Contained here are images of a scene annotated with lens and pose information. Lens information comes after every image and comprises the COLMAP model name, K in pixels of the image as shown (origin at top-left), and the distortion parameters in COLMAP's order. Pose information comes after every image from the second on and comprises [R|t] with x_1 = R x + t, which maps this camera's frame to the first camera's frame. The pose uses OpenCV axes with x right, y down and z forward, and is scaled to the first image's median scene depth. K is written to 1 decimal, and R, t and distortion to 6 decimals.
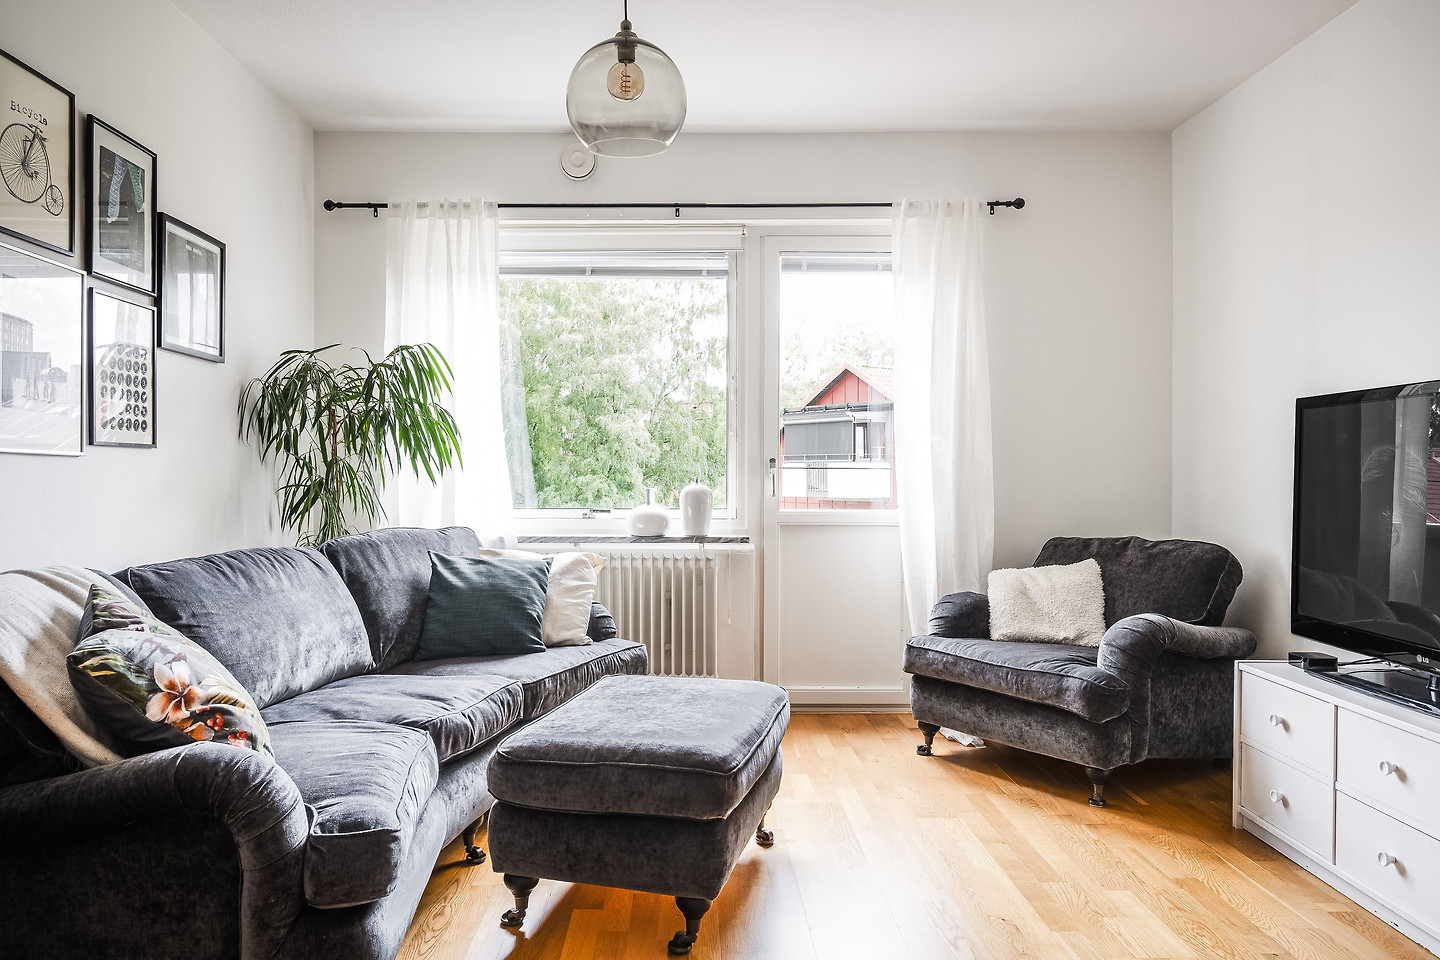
lens RADIAL K [[990.3, 0, 679.2], [0, 990.3, 486.2], [0, 0, 1]] dist [-0.001945, -0.002807]
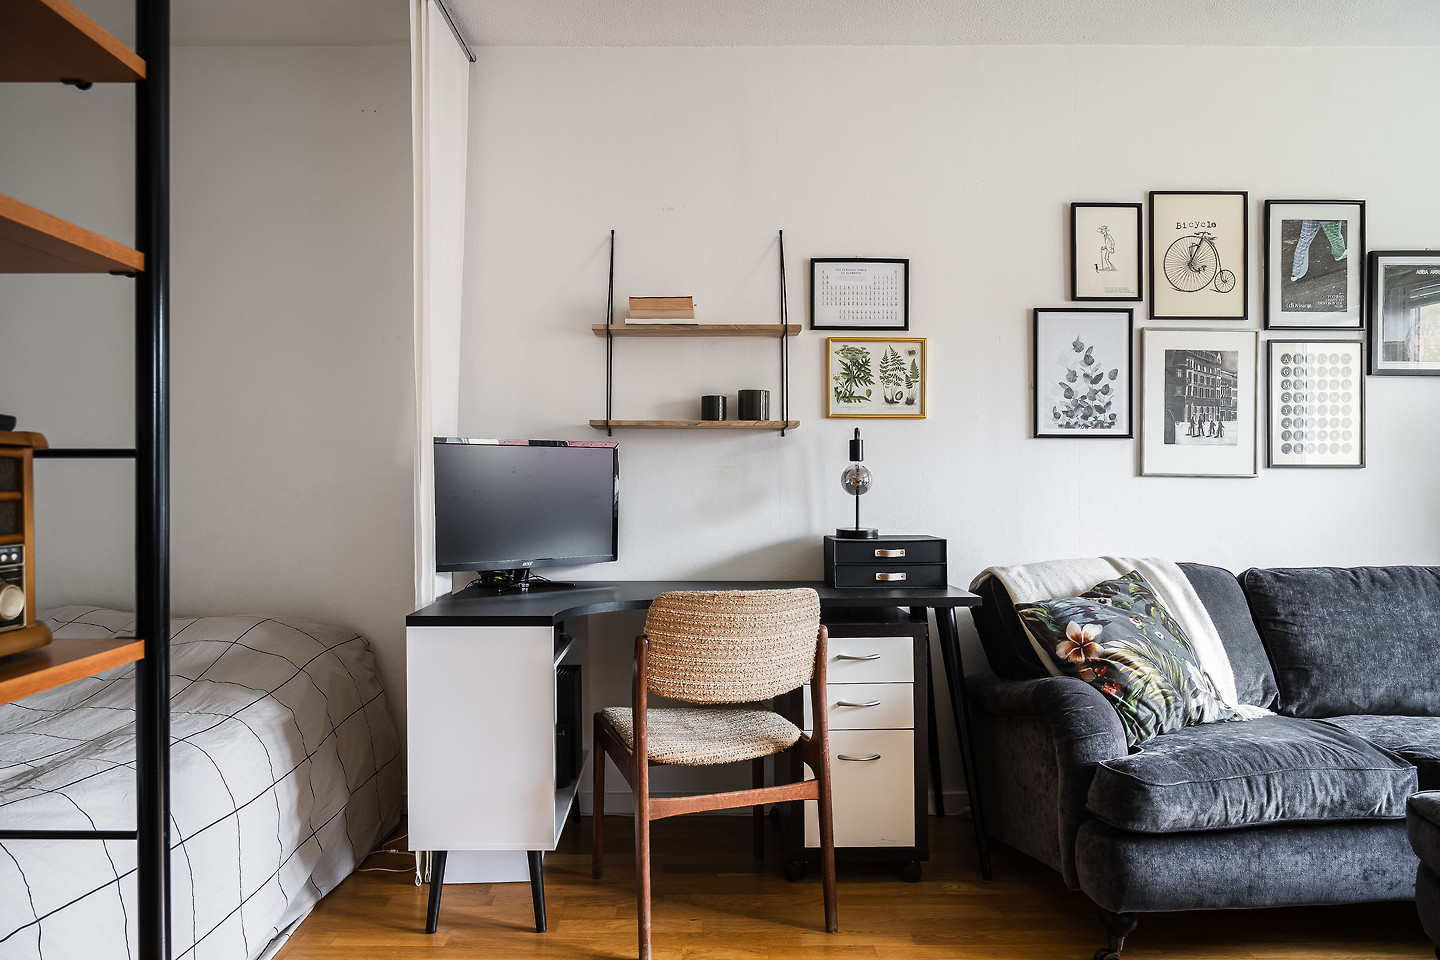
lens RADIAL K [[968.1, 0, 691.2], [0, 968.1, 483.1], [0, 0, 1]] dist [-0.011842, 0.002409]
pose [[0.011539, -0.002691, -0.999930, 0.454314], [-0.009996, 0.999946, -0.002806, -0.009035], [0.999883, 0.010027, 0.011512, 0.204927]]
